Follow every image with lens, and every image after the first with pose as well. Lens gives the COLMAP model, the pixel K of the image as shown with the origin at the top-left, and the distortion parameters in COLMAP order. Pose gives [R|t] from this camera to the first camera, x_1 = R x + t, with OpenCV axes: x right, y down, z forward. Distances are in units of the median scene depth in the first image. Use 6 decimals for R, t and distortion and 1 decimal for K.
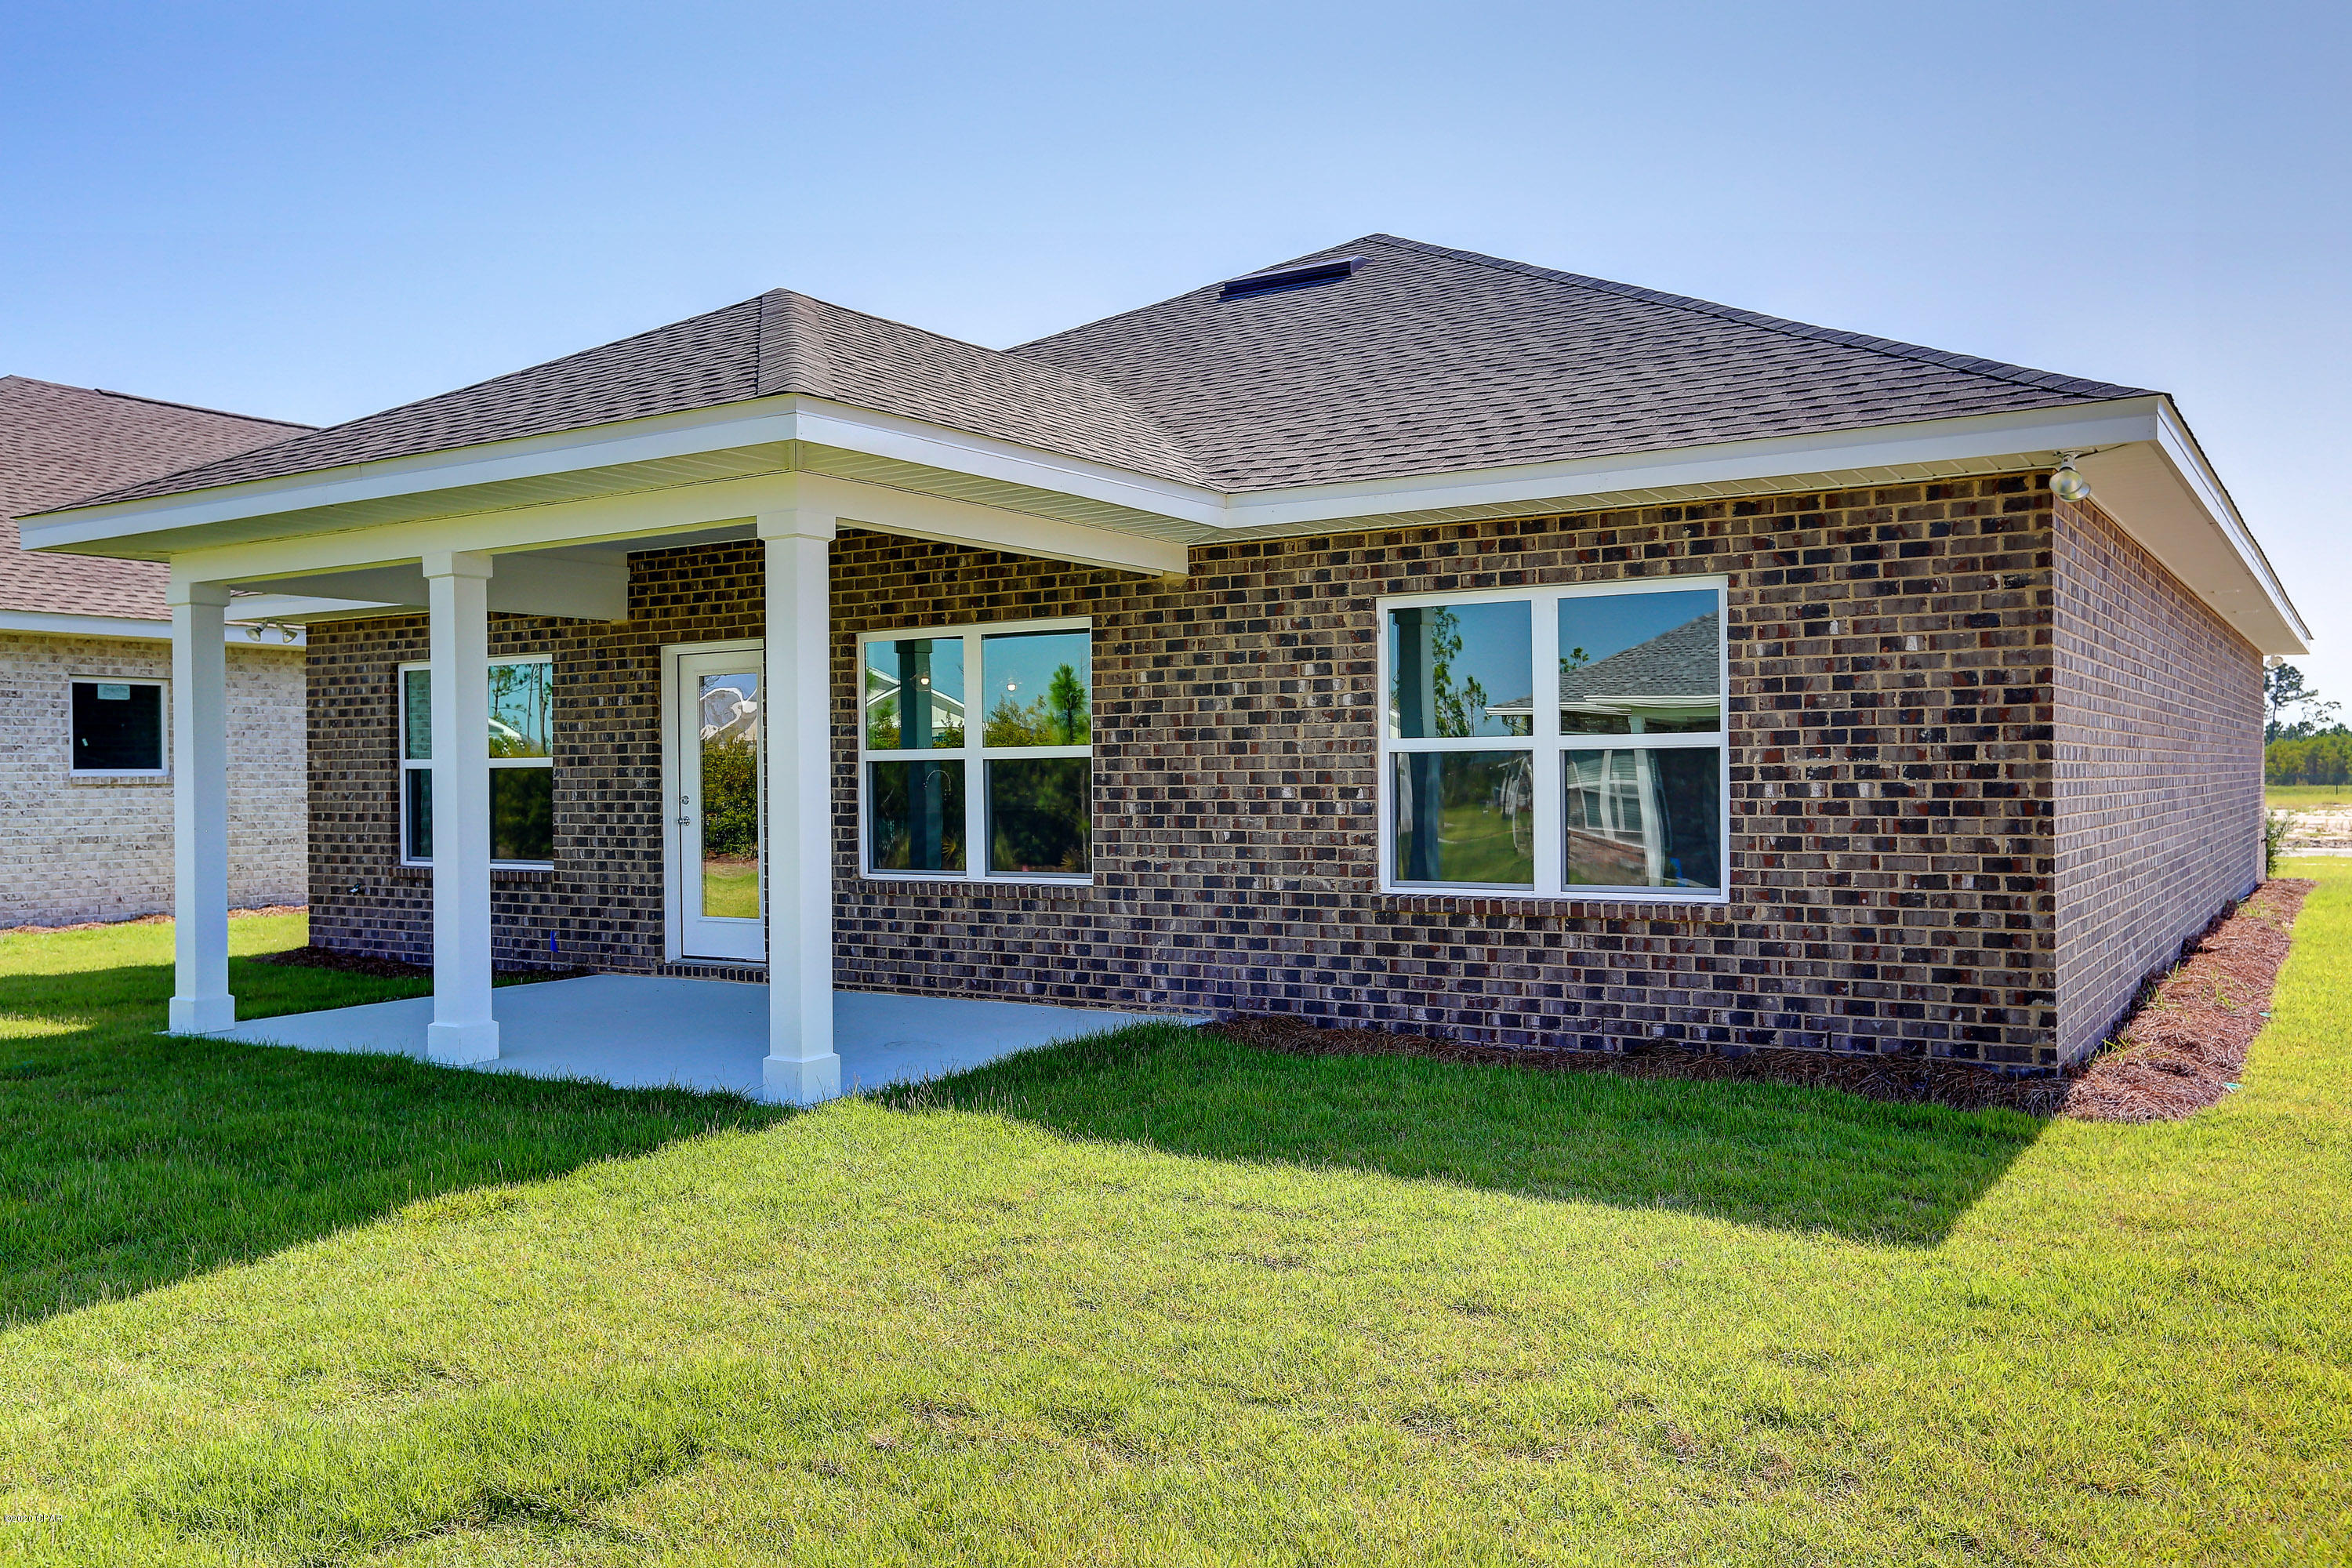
lens RADIAL K [[1969.6, 0, 1188.2], [0, 1969.6, 770.2], [0, 0, 1]] dist [-0.009742, 0.073878]
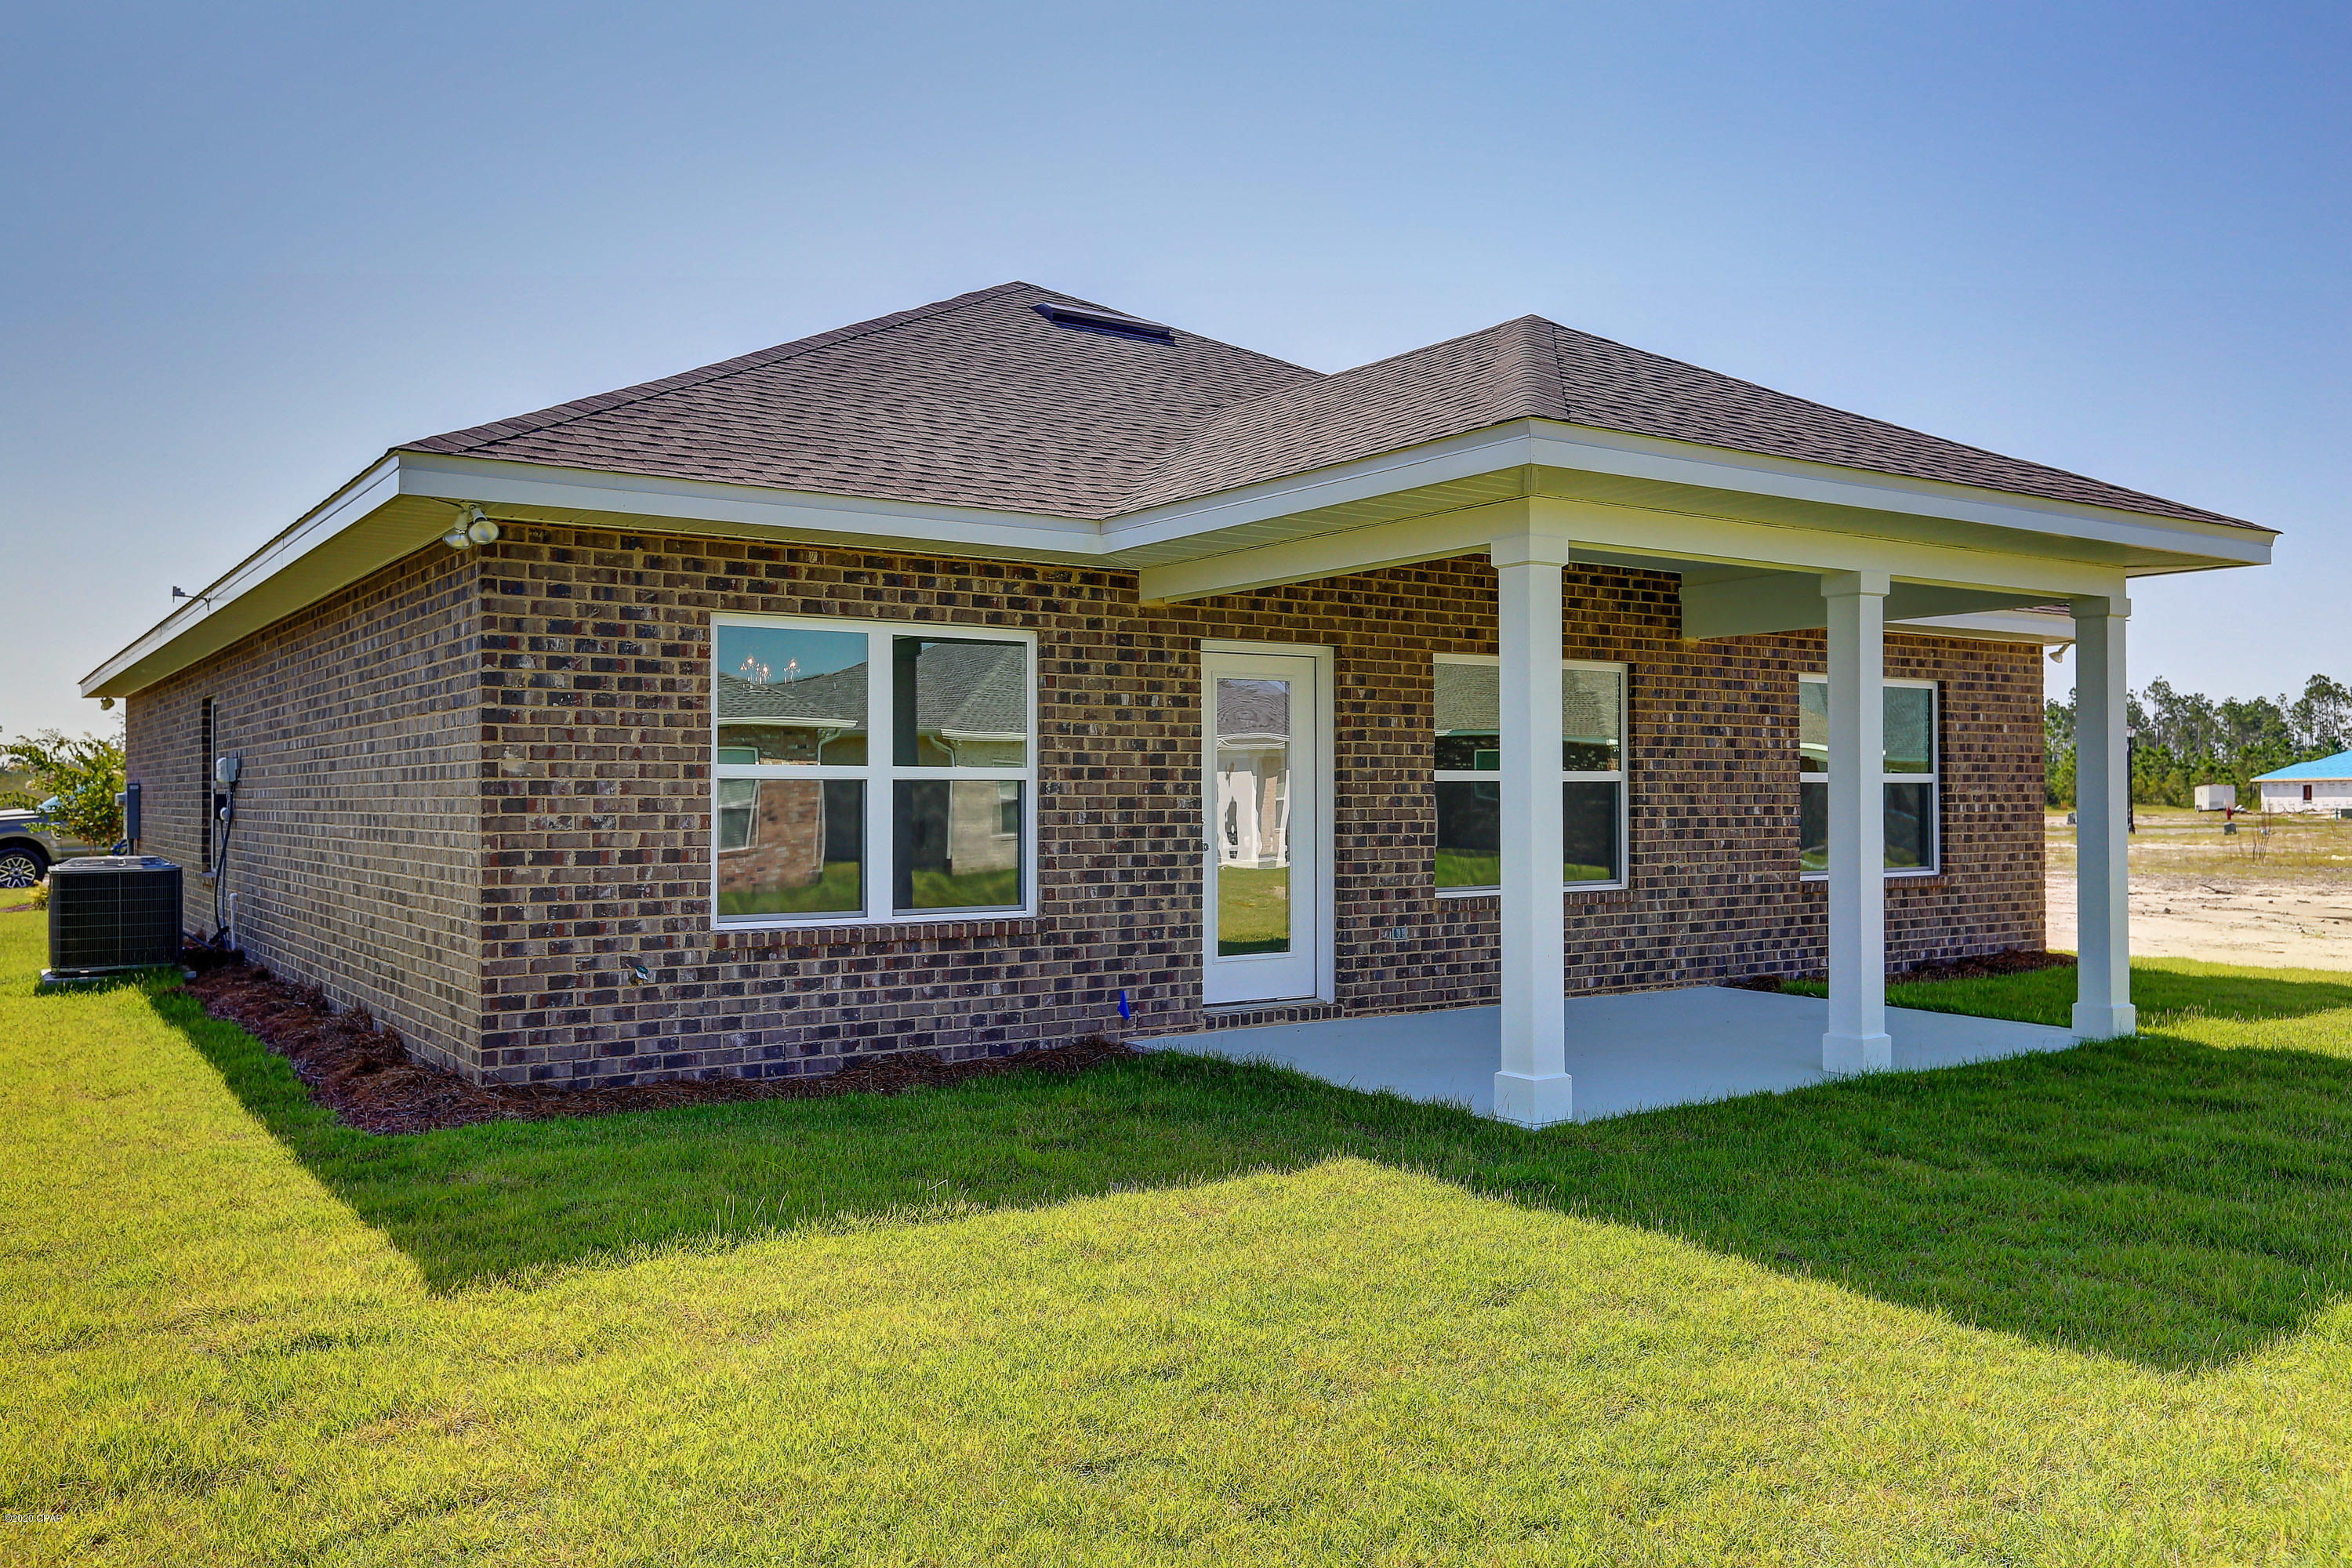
lens RADIAL K [[1869.1, 0, 1278.6], [0, 1869.1, 796.7], [0, 0, 1]] dist [-0.003459, -0.001717]
pose [[0.338661, 0.009570, 0.940860, -1.225575], [-0.002229, 0.999954, -0.009369, 0.014221], [-0.940906, 0.001076, 0.338666, 0.845605]]
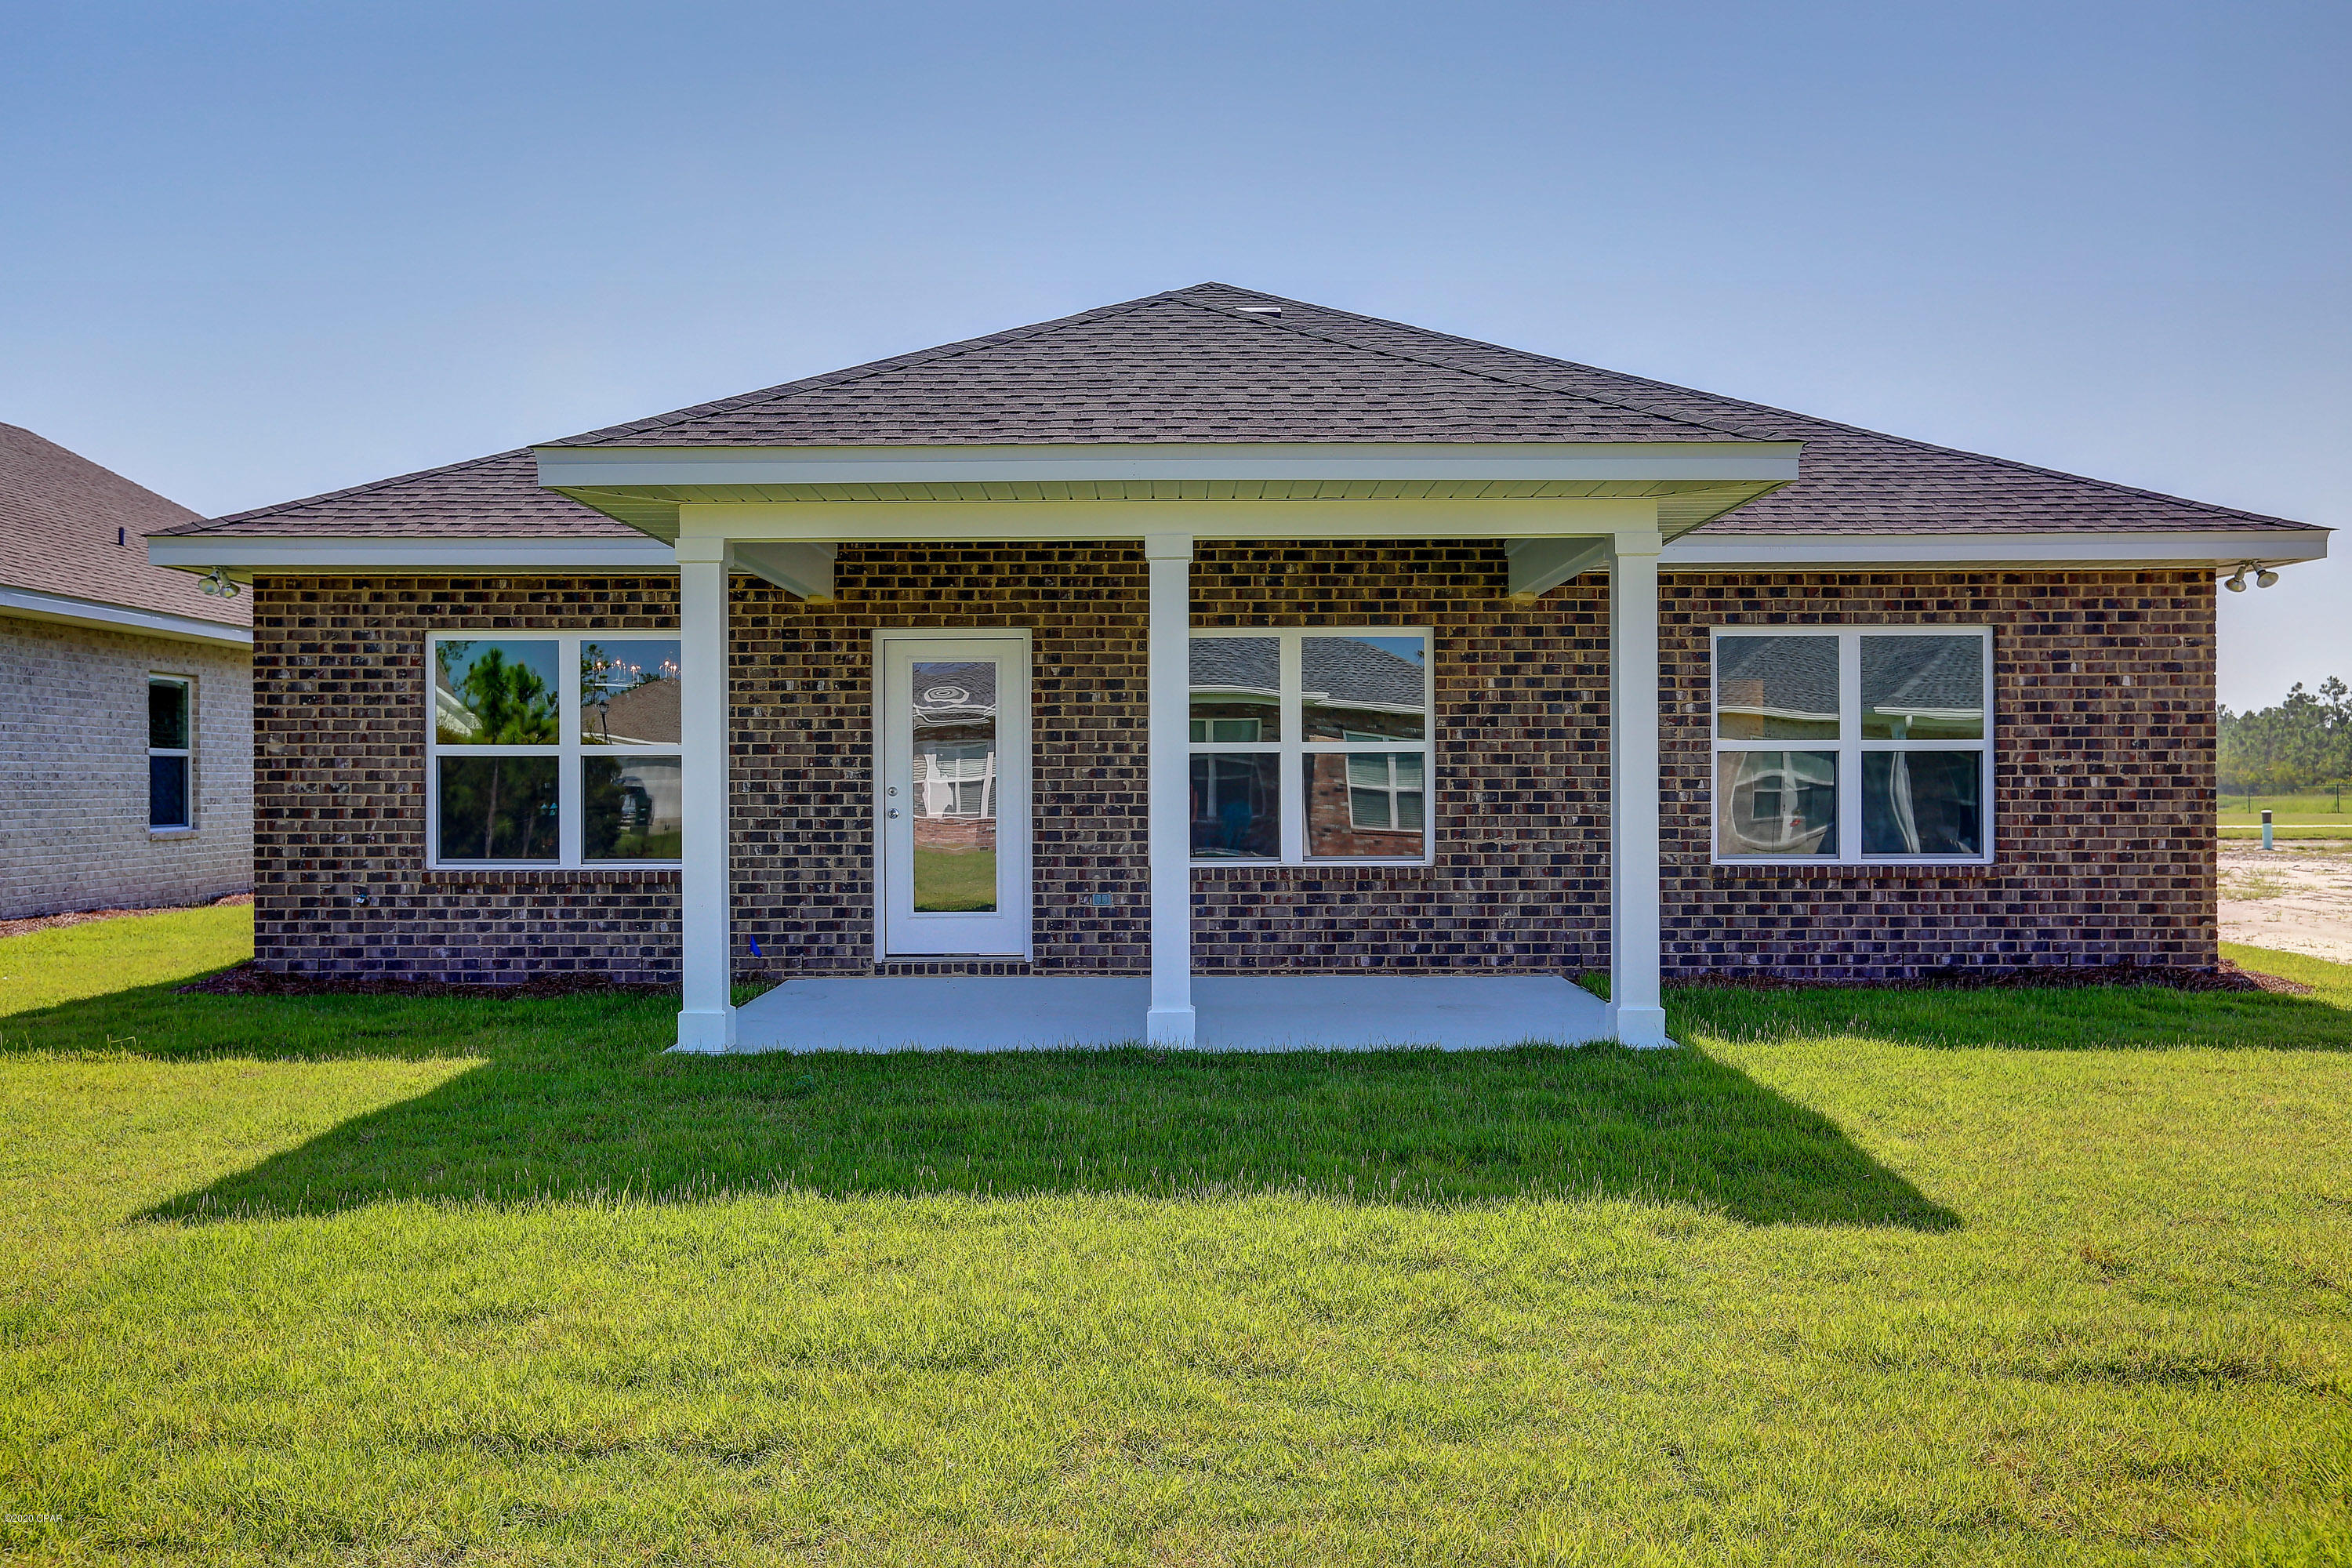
lens RADIAL K [[1969.6, 0, 1173.0], [0, 1969.6, 777.0], [0, 0, 1]] dist [-0.009742, 0.073878]
pose [[0.821762, 0.008240, 0.569771, -0.839212], [-0.006123, 0.999965, -0.005629, 0.015397], [-0.569798, 0.001137, 0.821784, 0.164816]]
